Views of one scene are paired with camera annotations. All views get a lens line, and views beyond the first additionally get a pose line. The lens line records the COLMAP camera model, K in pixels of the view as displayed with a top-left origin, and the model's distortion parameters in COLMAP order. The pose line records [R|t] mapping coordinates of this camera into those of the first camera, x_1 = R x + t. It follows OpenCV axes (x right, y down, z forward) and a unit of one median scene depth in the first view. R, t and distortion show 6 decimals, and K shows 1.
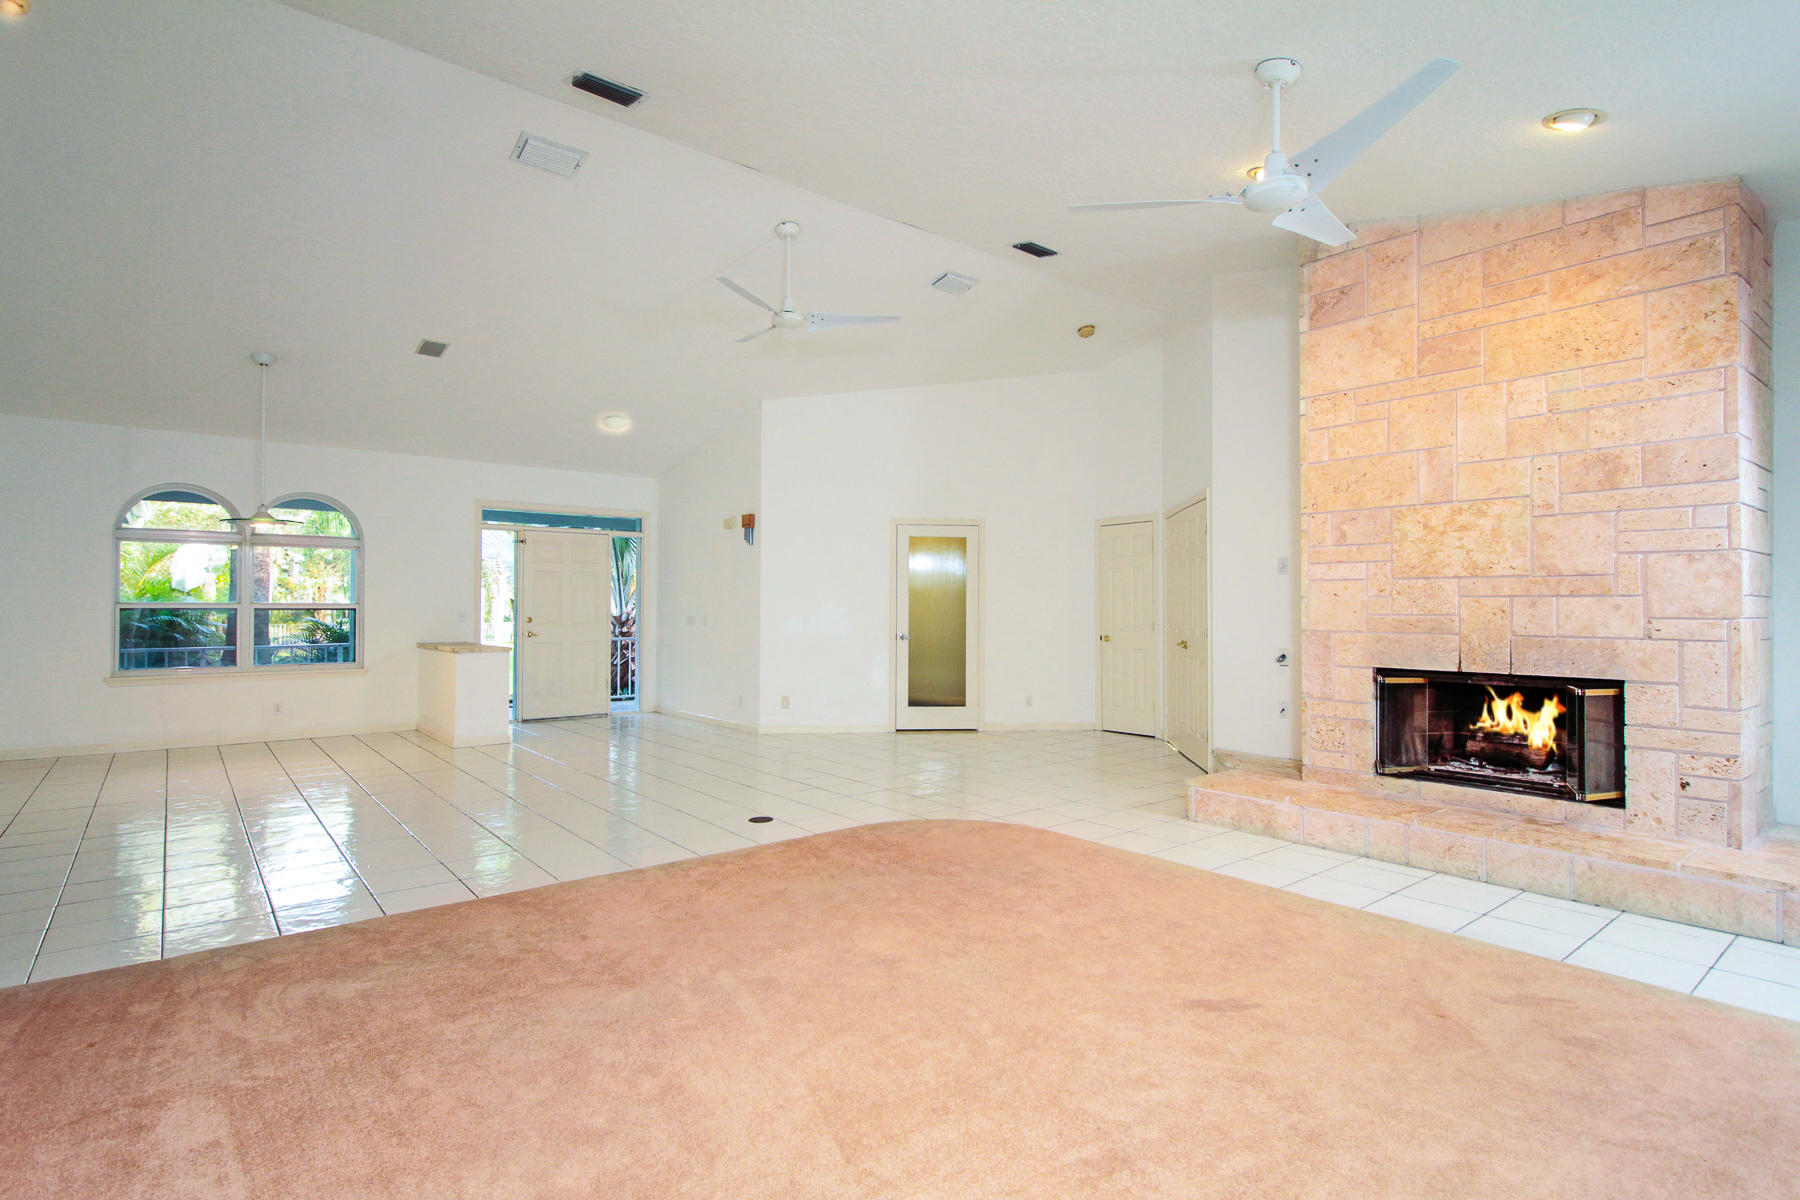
lens RADIAL K [[885.8, 0, 901.8], [0, 885.8, 599.0], [0, 0, 1]] dist [-0.000678, 0.000094]
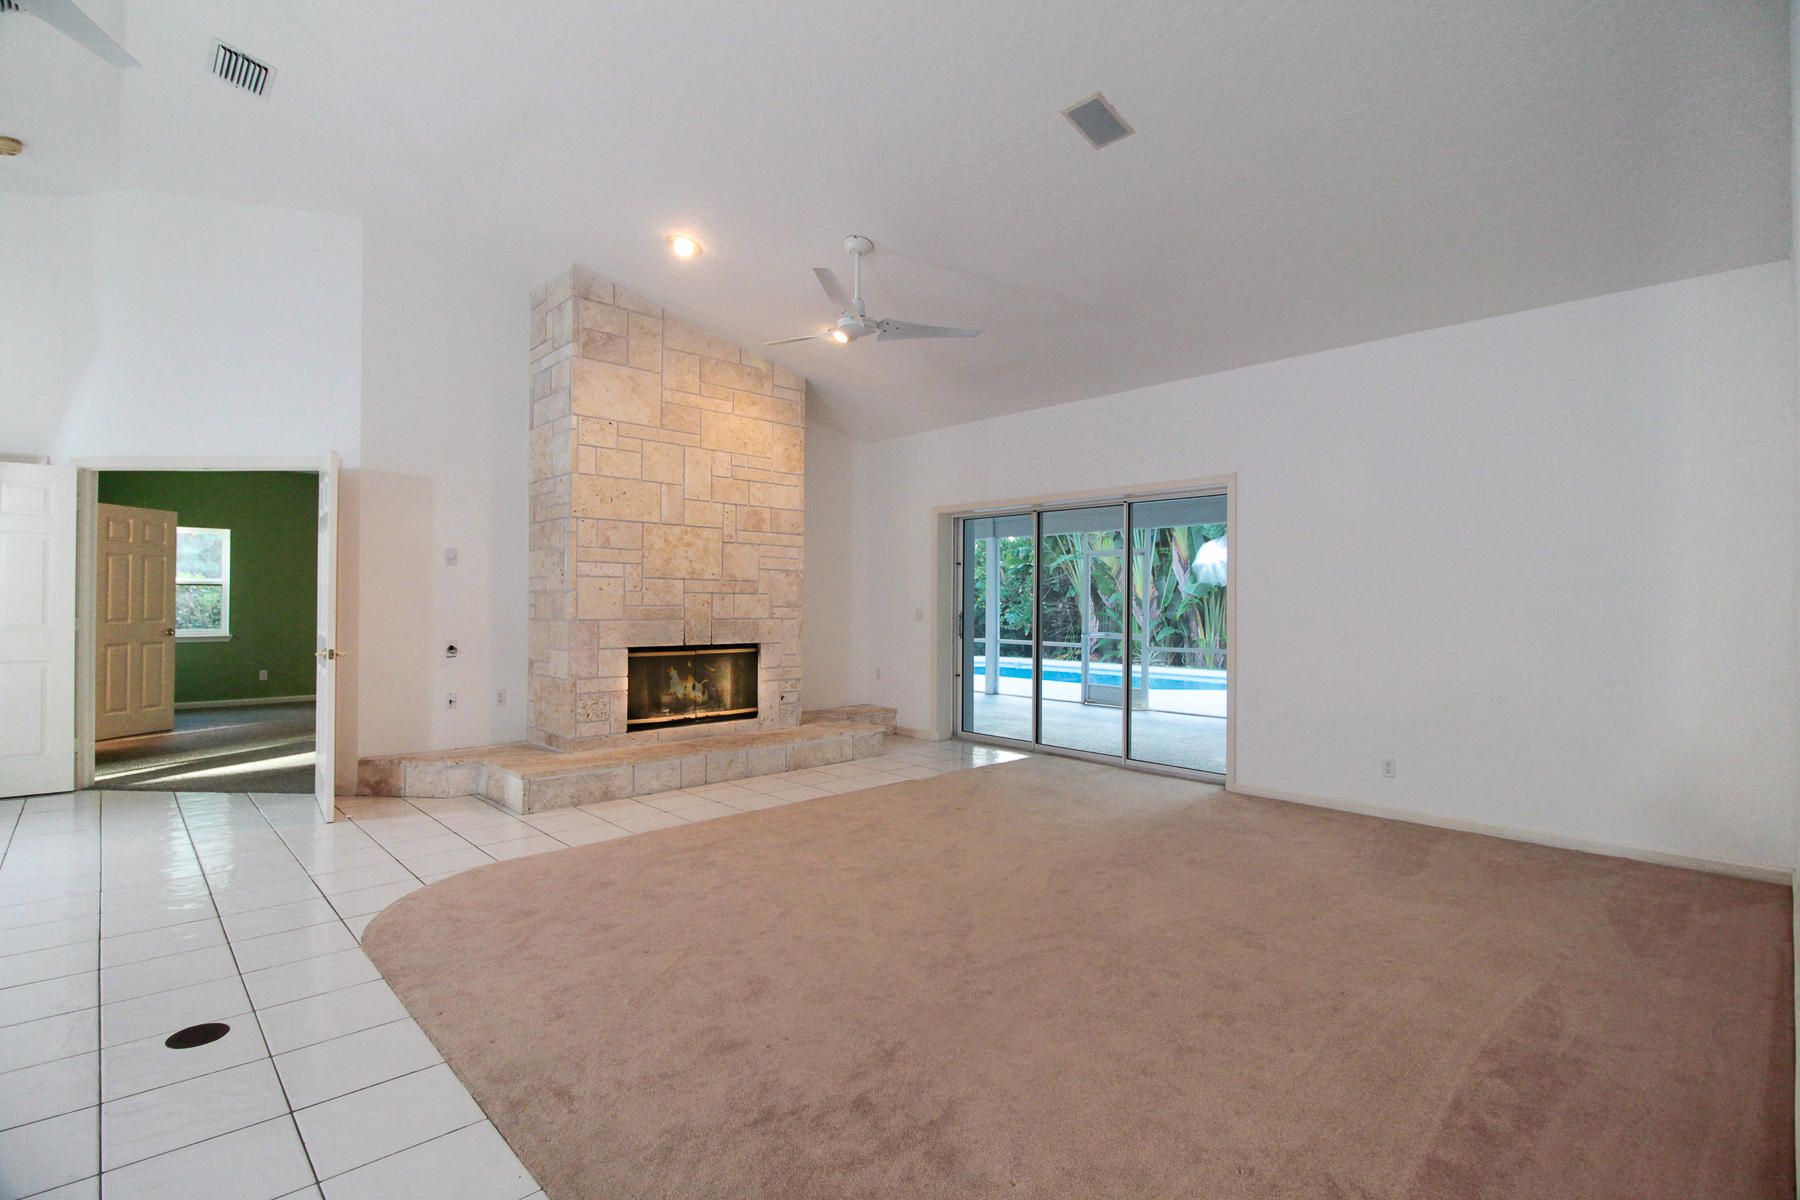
lens RADIAL K [[832.6, 0, 904.4], [0, 832.6, 599.8], [0, 0, 1]] dist [0.004154, -0.000238]
pose [[-0.074344, 0.002368, 0.997230, -0.760929], [-0.015265, 0.999877, -0.003512, 0.008691], [-0.997116, -0.015484, -0.074299, 0.782113]]
